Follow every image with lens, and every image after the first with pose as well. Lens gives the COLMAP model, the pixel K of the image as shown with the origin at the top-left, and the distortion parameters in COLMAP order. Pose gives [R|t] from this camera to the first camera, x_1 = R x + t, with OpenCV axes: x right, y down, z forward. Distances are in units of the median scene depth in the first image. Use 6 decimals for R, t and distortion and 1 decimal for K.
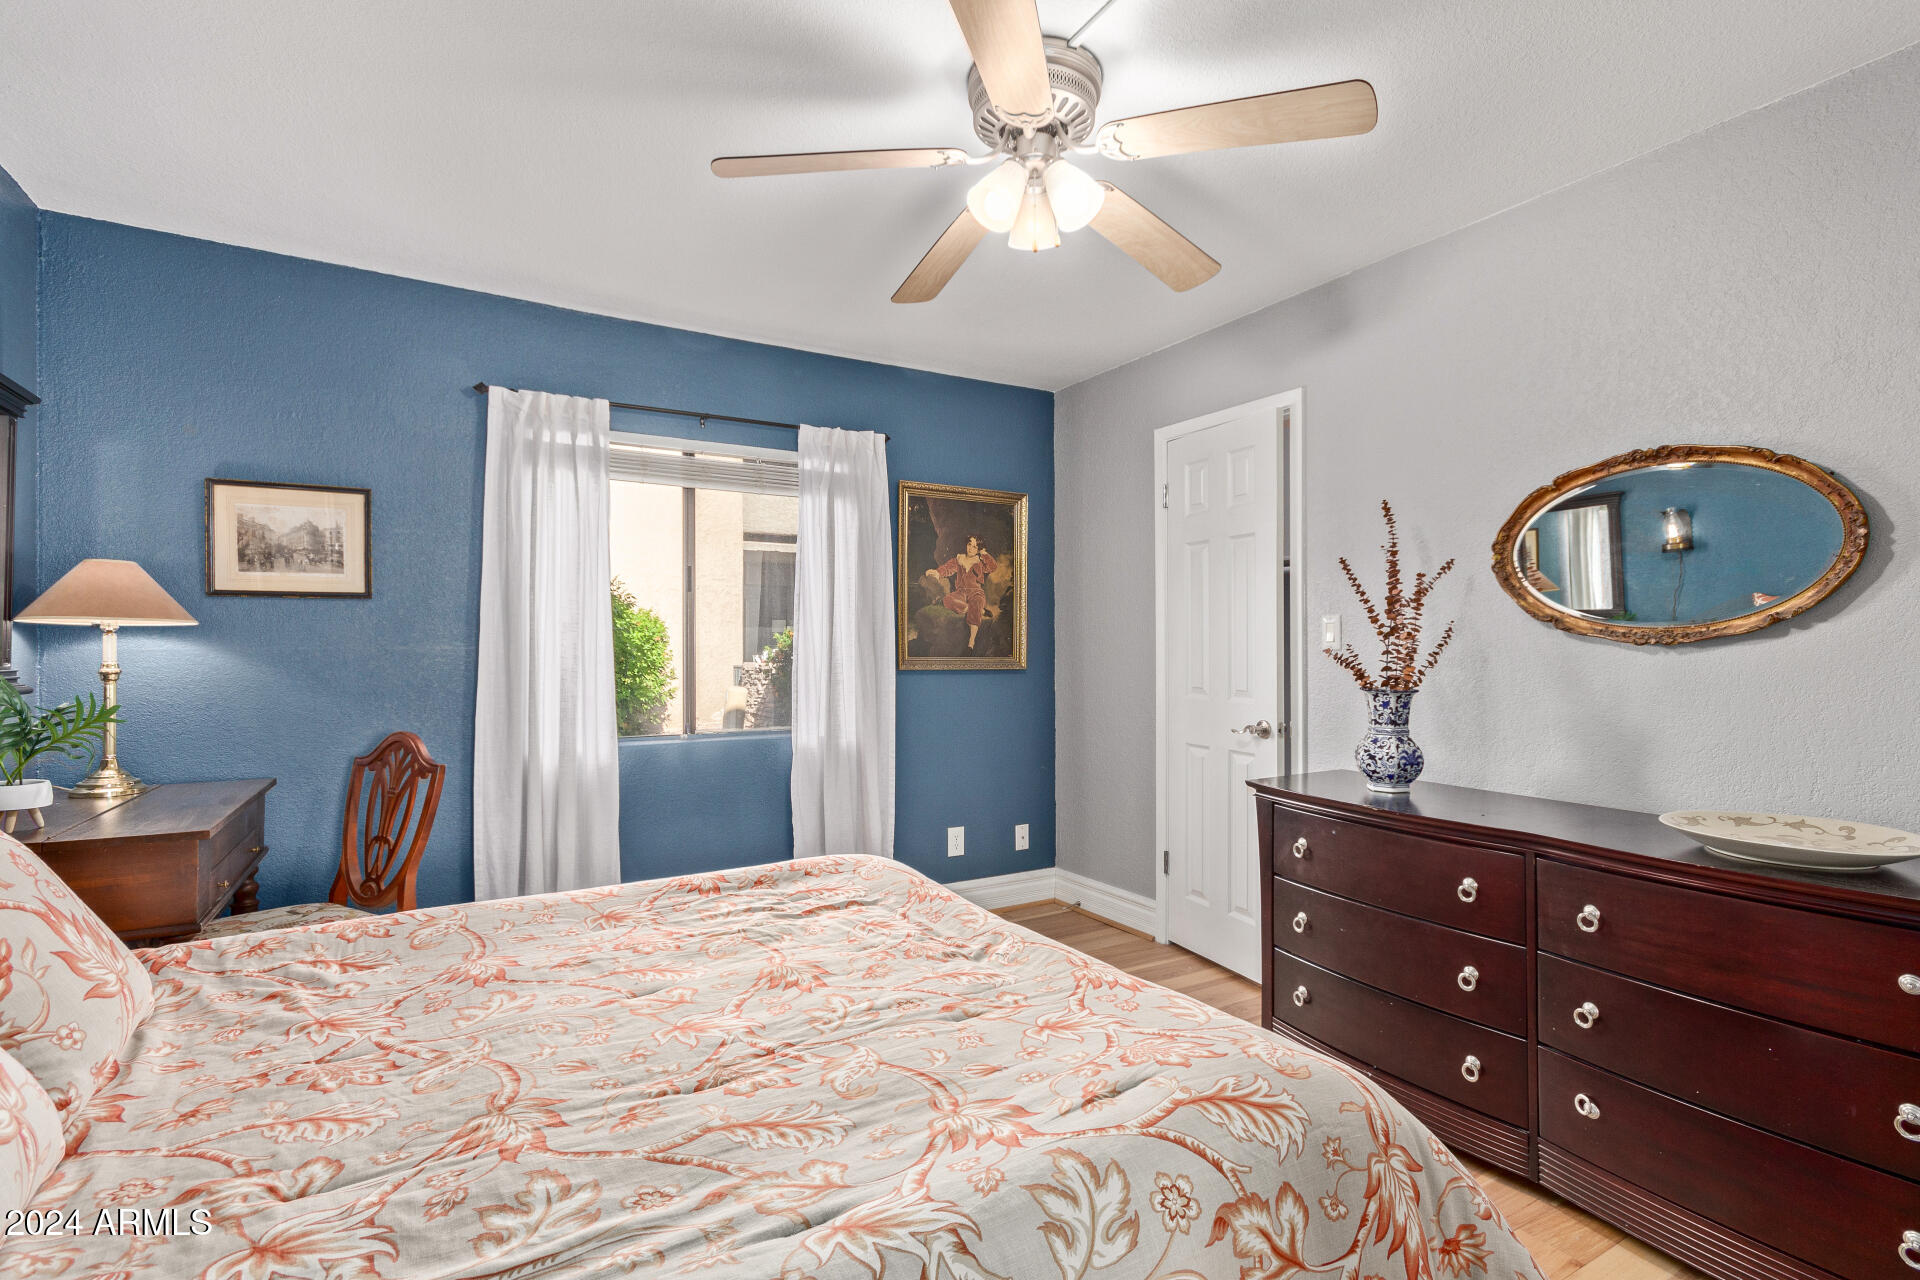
lens RADIAL K [[896.4, 0, 956.6], [0, 896.4, 634.3], [0, 0, 1]] dist [0.008834, 0.001207]
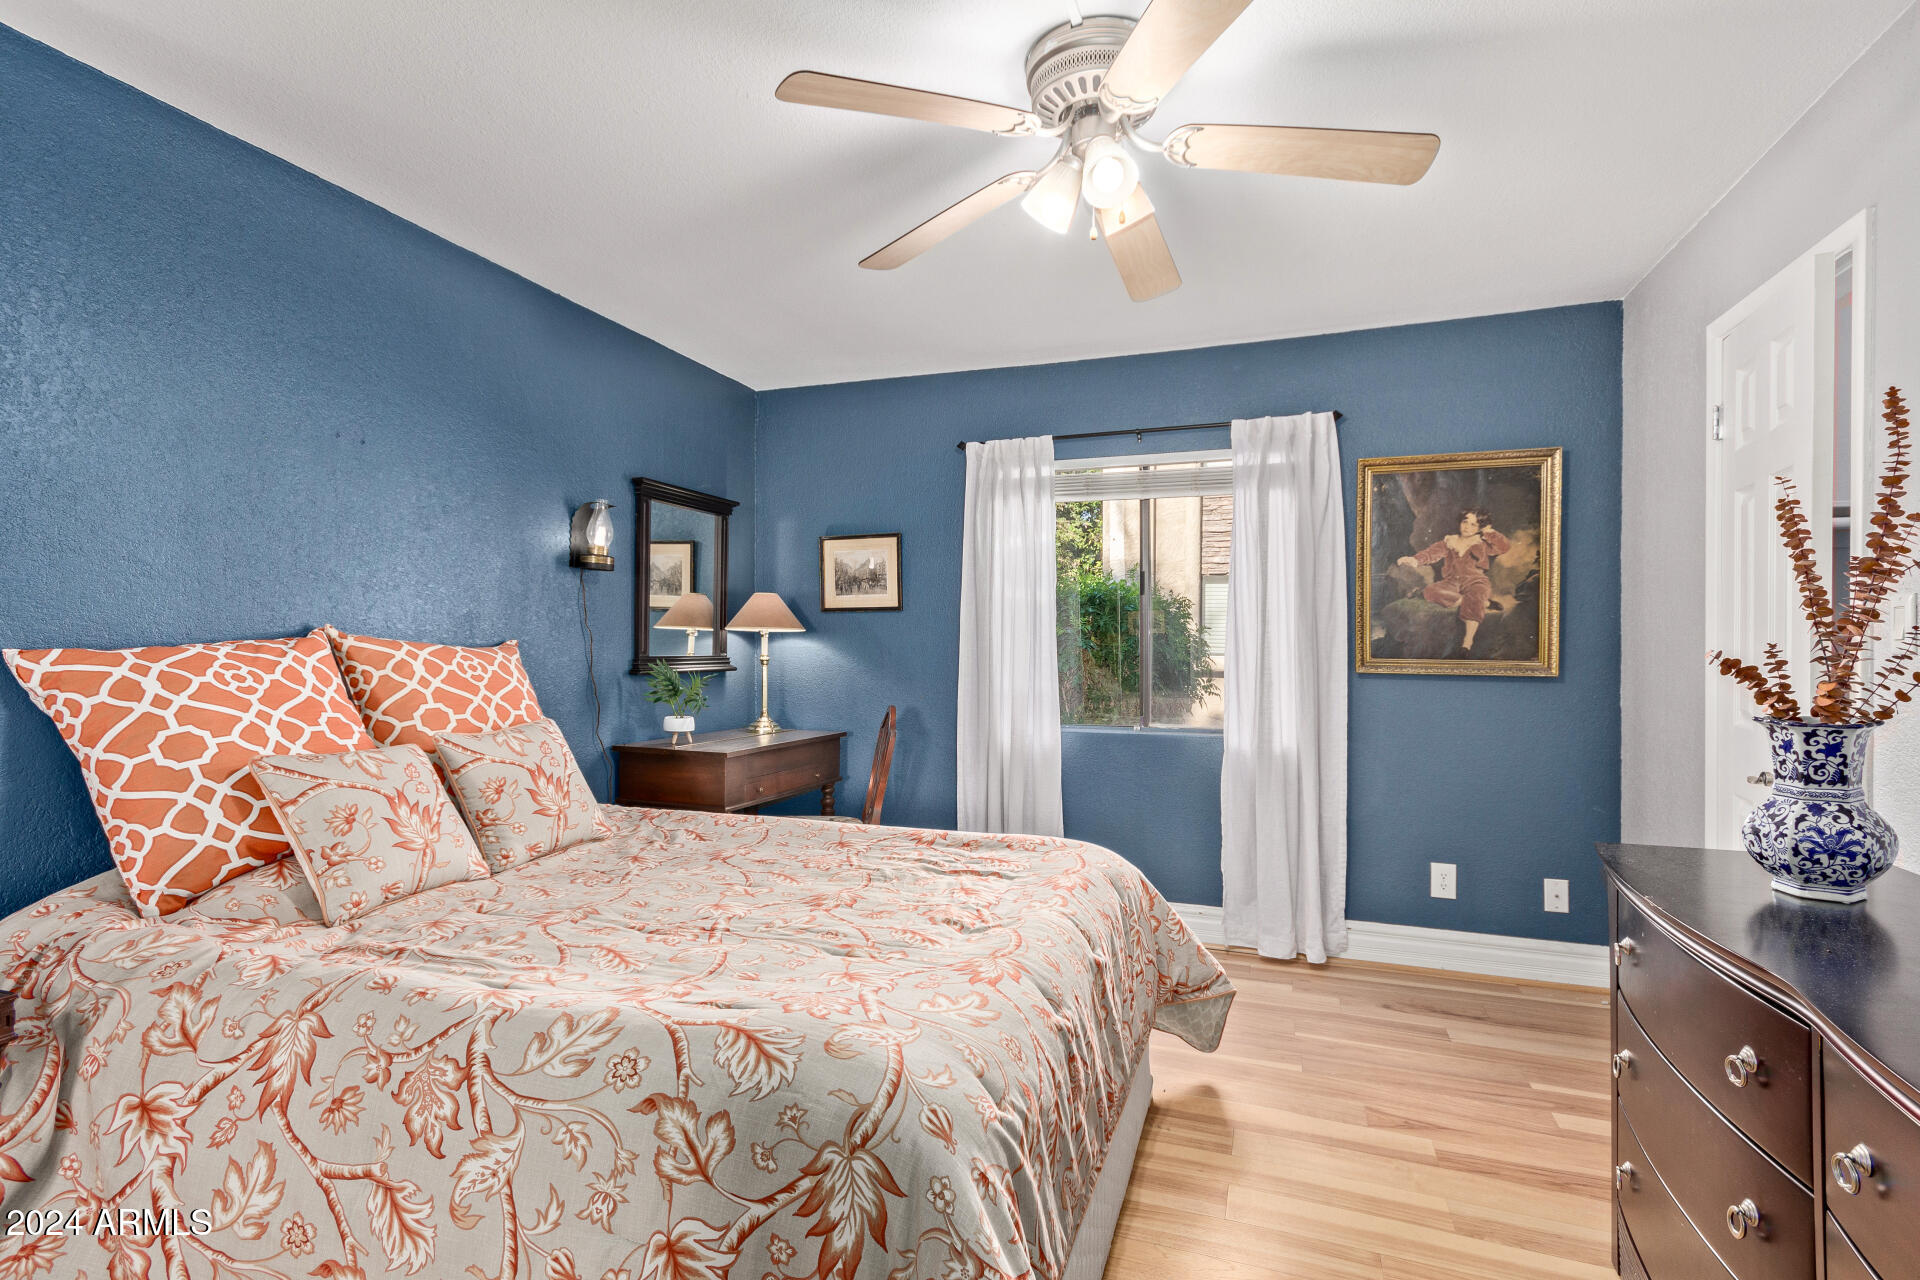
lens RADIAL K [[898.6, 0, 963.6], [0, 898.6, 643.5], [0, 0, 1]] dist [-0.005221, 0.015936]
pose [[0.645107, 0.000935, -0.764092, 0.580807], [0.006208, 0.999960, 0.006465, 0.003871], [0.764067, -0.008913, 0.645075, 0.202836]]
